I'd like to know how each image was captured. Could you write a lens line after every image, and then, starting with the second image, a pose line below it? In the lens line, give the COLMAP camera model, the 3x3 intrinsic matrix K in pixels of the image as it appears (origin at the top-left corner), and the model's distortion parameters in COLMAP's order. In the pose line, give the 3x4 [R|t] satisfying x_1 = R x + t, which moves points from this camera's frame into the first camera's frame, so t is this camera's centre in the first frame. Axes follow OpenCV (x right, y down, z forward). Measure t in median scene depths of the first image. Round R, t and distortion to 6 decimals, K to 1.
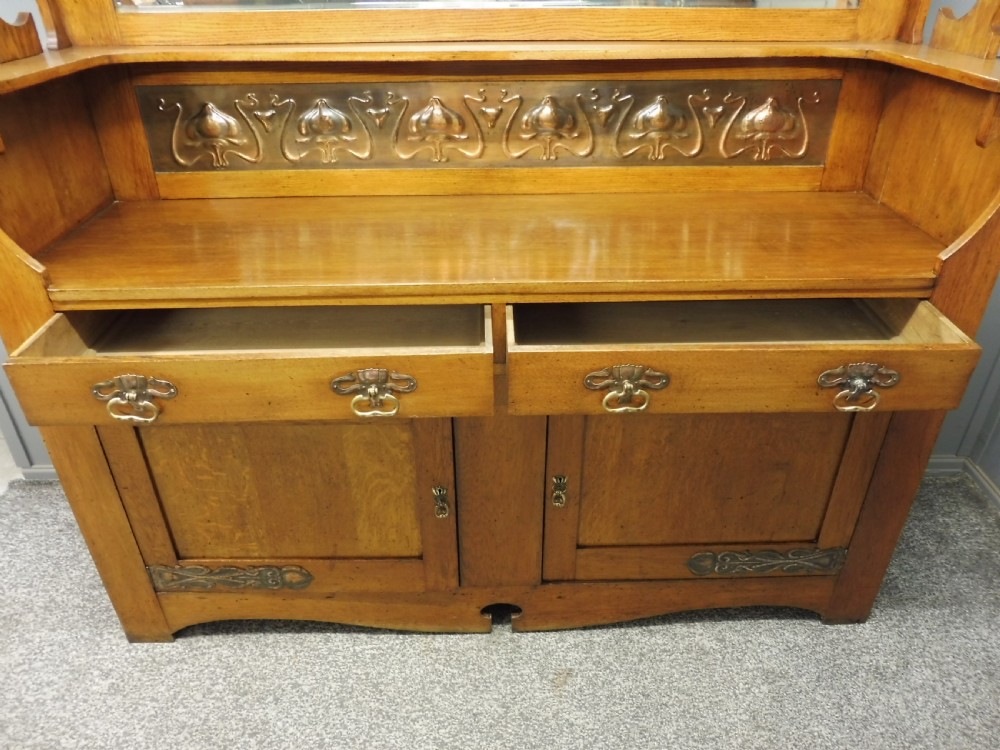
lens RADIAL K [[729.6, 0, 503.7], [0, 729.6, 382.5], [0, 0, 1]] dist [-0.045221, 0.002702]
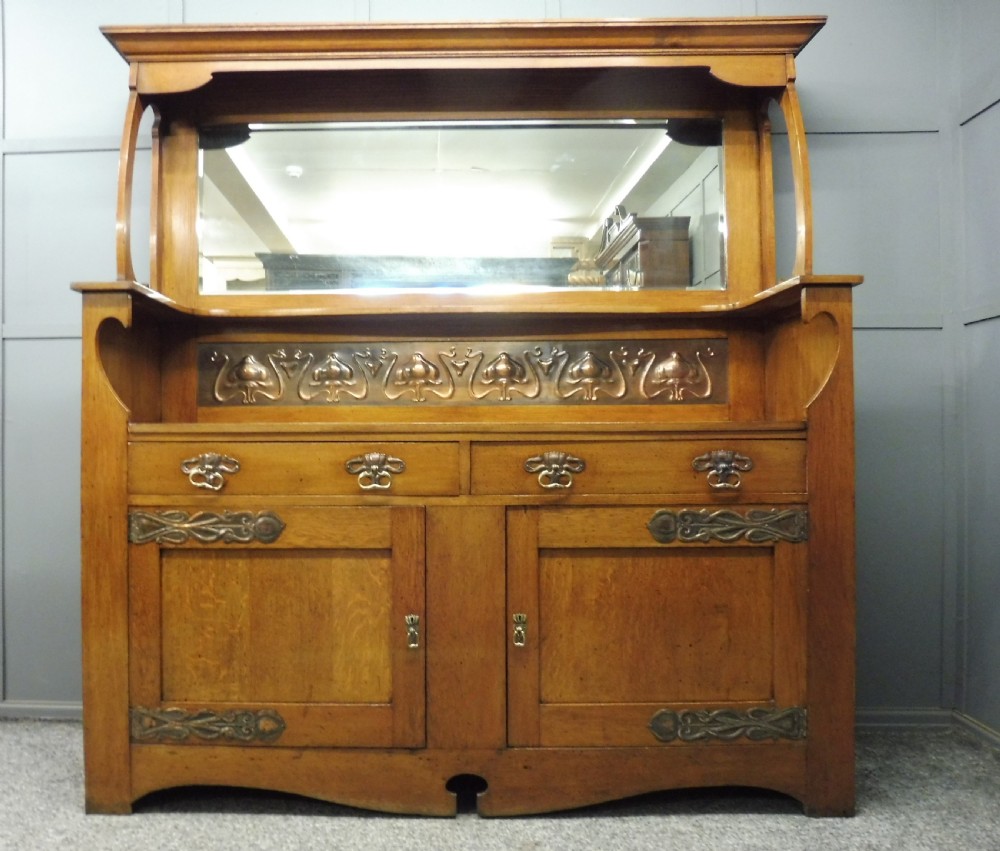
lens RADIAL K [[835.6, 0, 428.9], [0, 835.6, 419.3], [0, 0, 1]] dist [-0.045854, -0.008046]
pose [[0.998545, -0.003208, -0.053830, 0.007943], [-0.026128, 0.844448, -0.535000, 0.514548], [0.047173, 0.535628, 0.843135, -0.220866]]
